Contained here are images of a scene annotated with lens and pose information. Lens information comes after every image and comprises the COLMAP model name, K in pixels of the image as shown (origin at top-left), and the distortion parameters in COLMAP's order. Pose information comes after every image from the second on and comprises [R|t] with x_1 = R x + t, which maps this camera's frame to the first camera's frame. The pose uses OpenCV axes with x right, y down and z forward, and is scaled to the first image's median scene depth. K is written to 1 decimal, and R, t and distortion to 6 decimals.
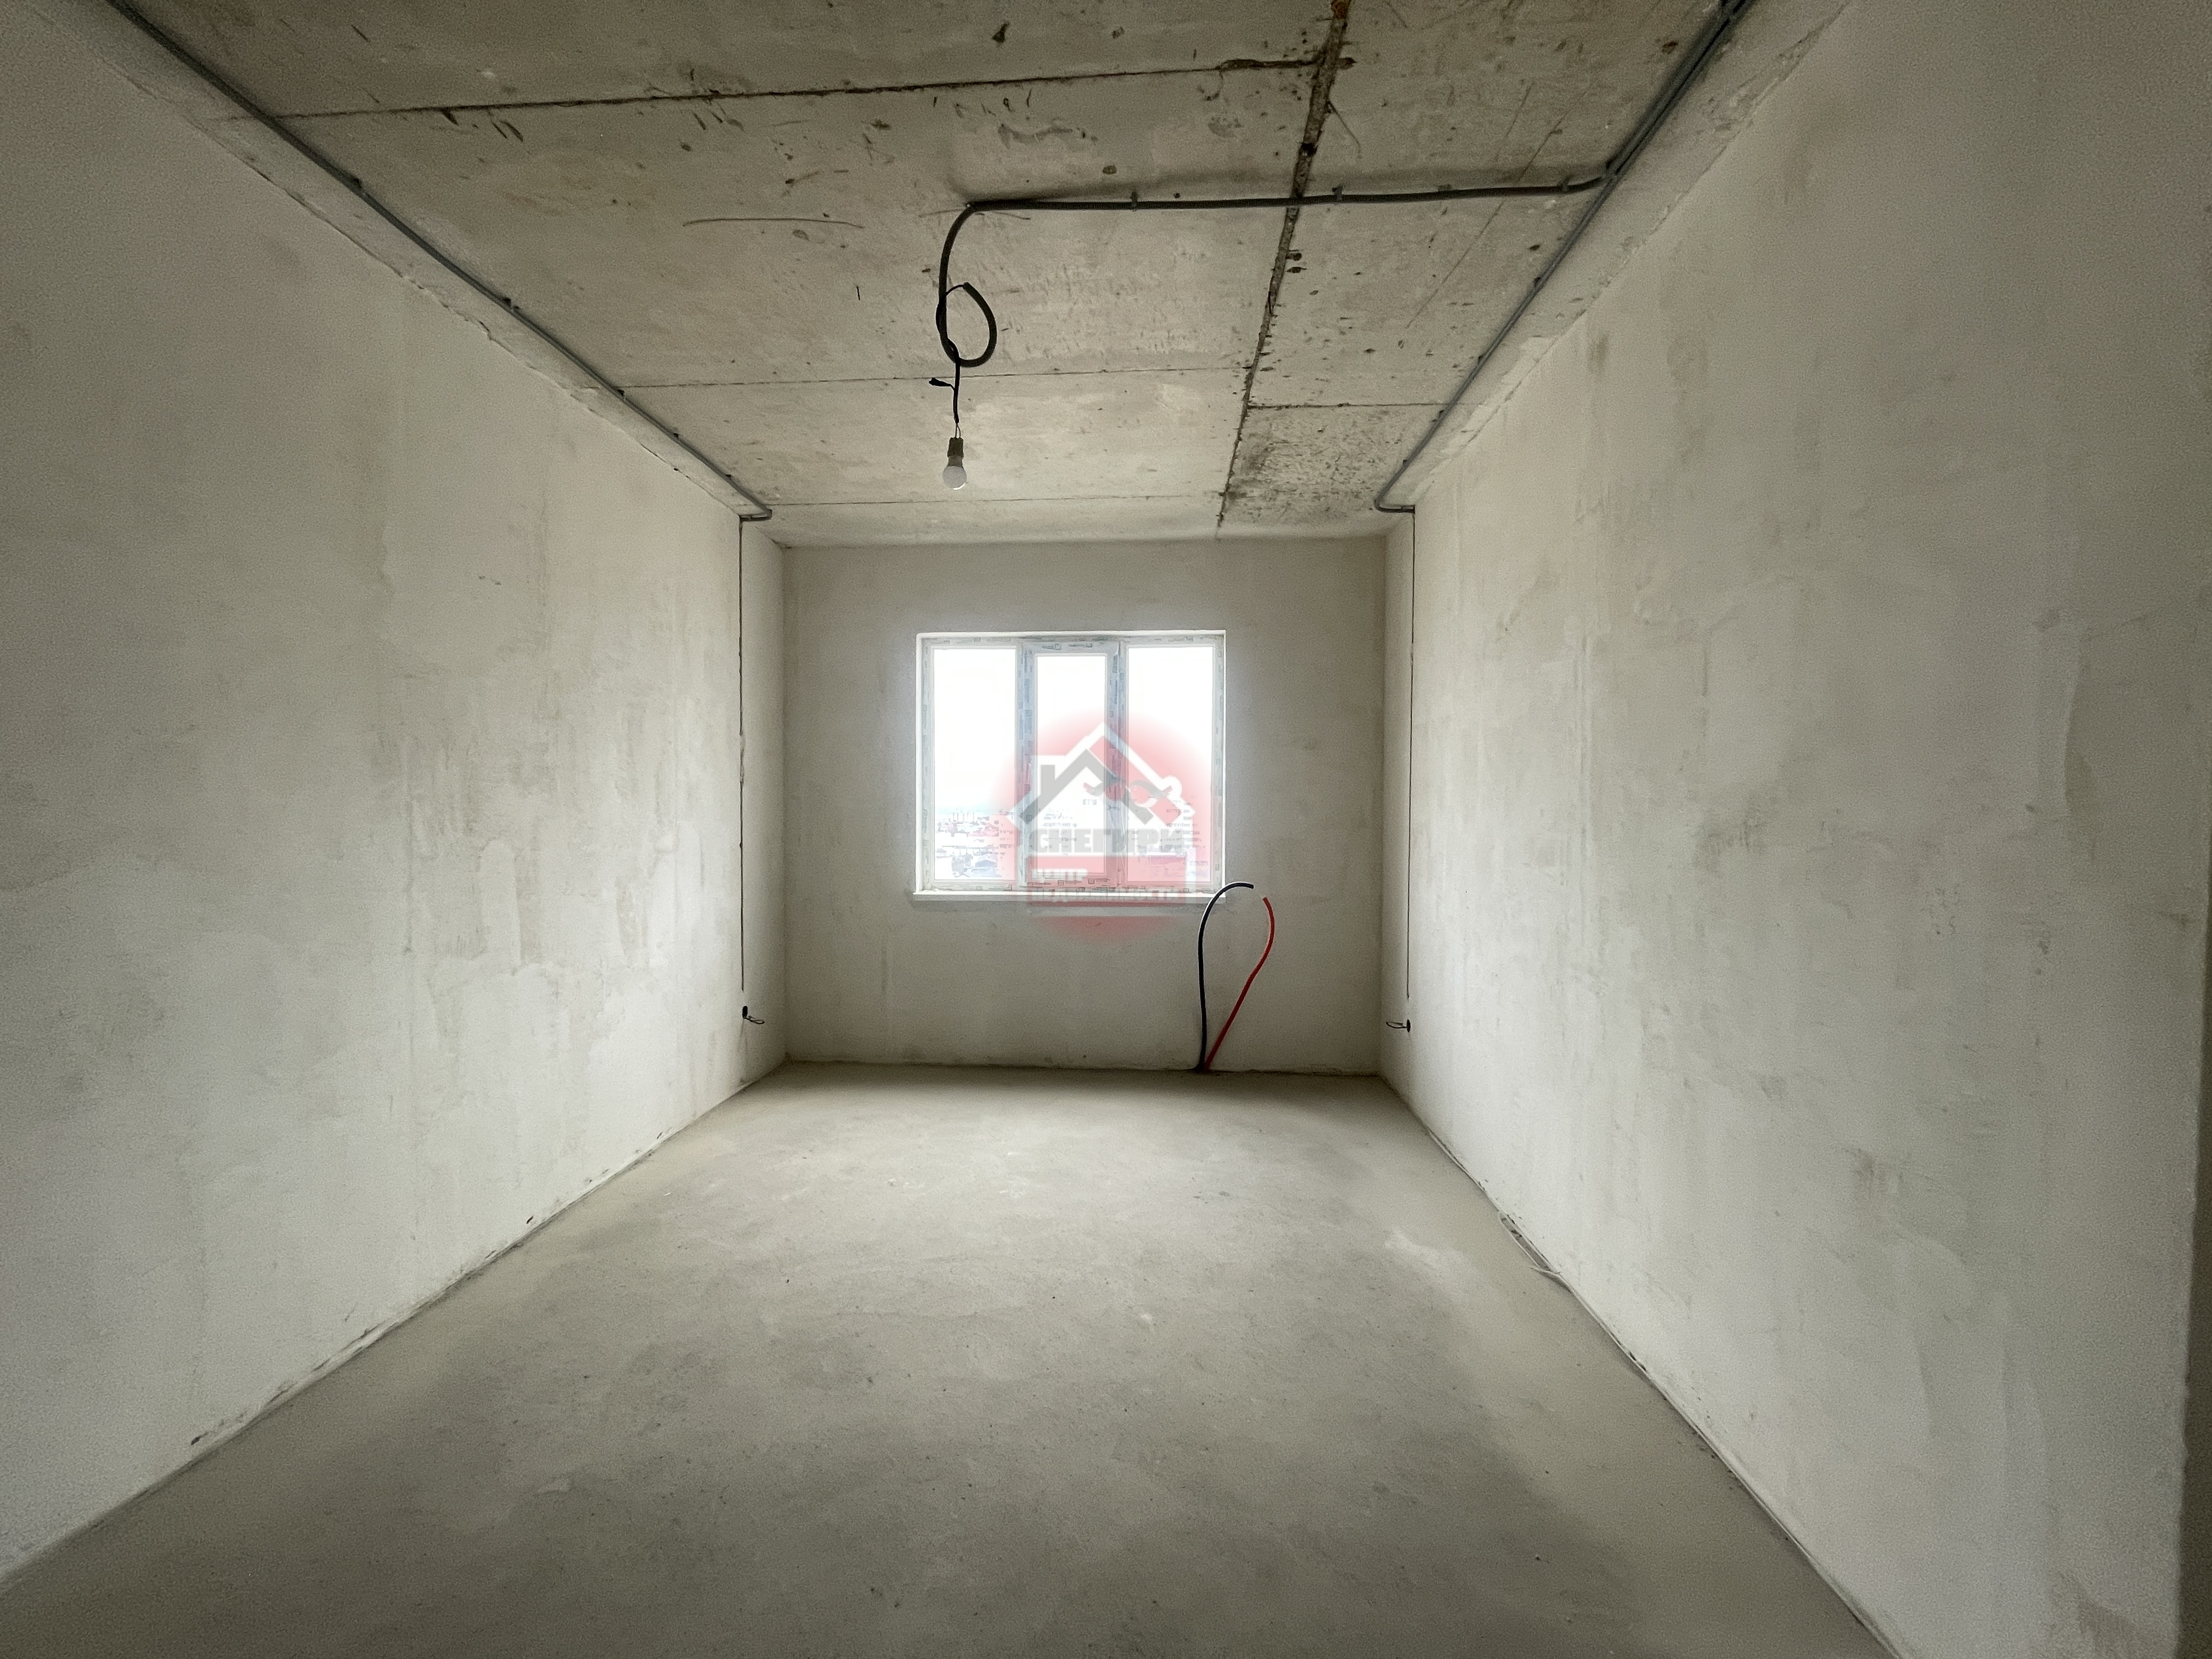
lens RADIAL K [[888.7, 0, 1096.2], [0, 888.7, 836.2], [0, 0, 1]] dist [-0.002196, 0.000635]
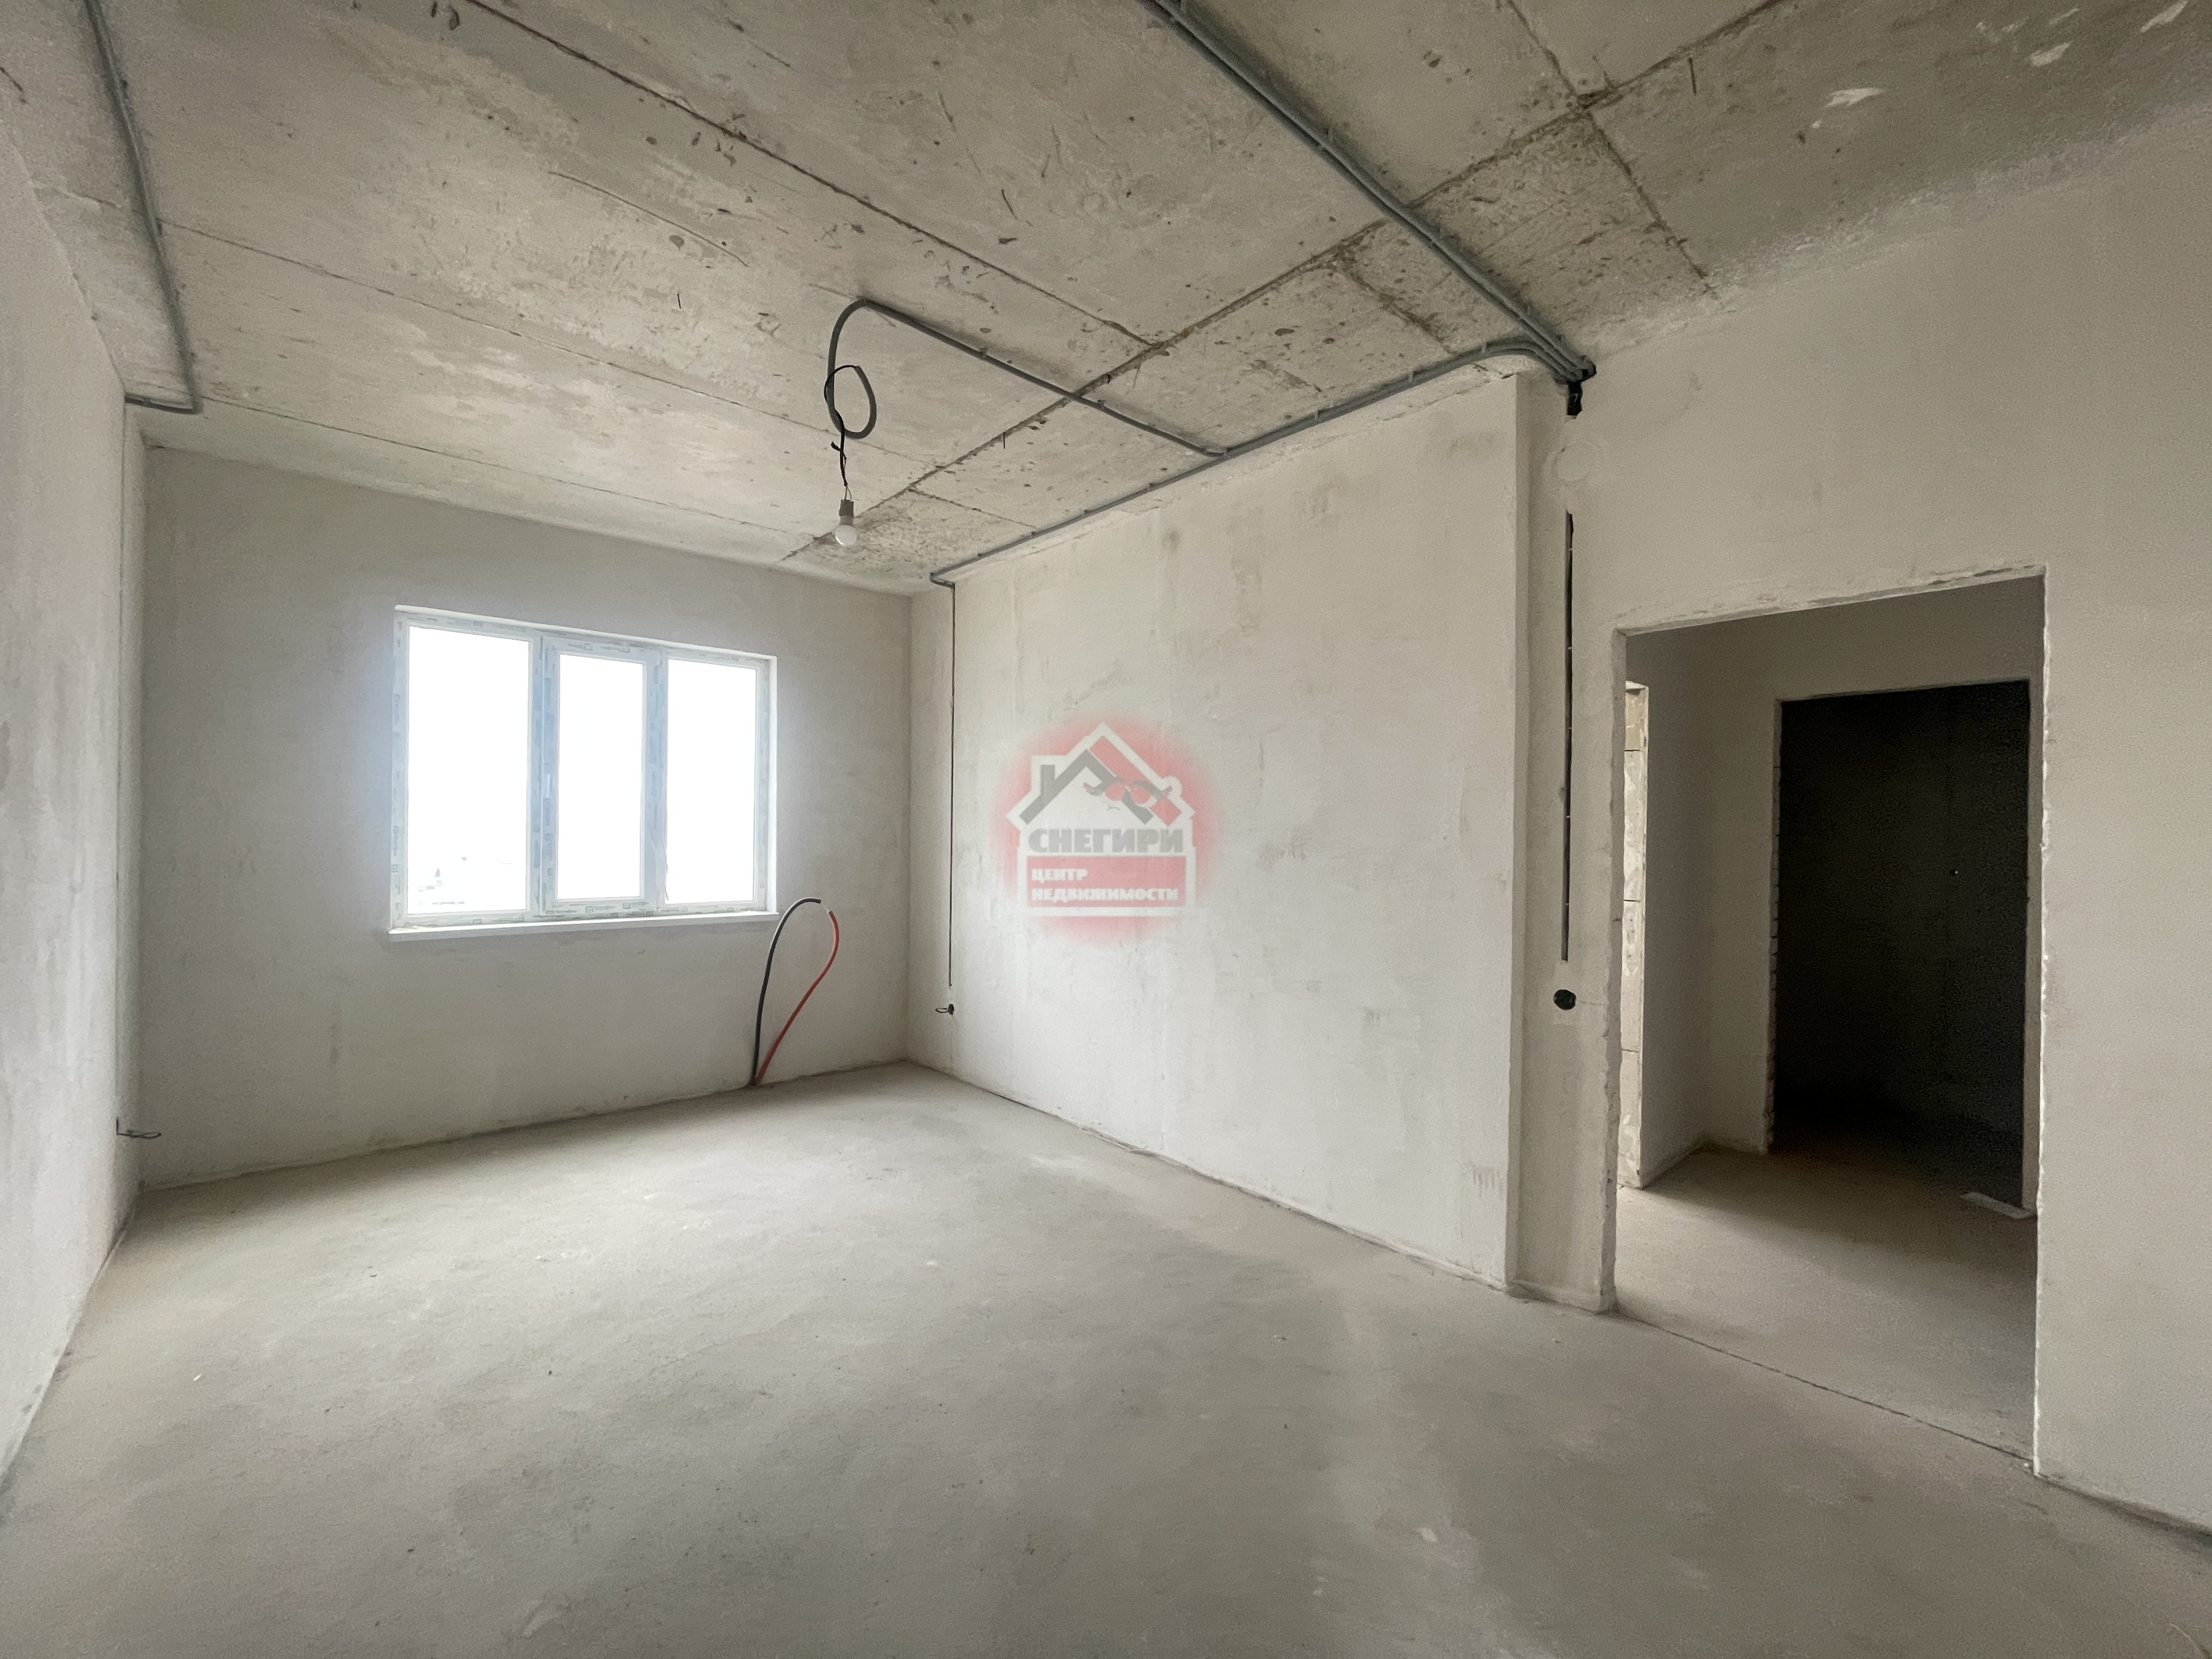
lens RADIAL K [[888.7, 0, 1096.2], [0, 888.7, 836.2], [0, 0, 1]] dist [-0.002196, 0.000635]
pose [[0.712090, 0.001244, 0.702087, -0.426535], [0.011546, 0.999842, -0.013482, -0.004658], [-0.701993, 0.017707, 0.711964, -0.001990]]
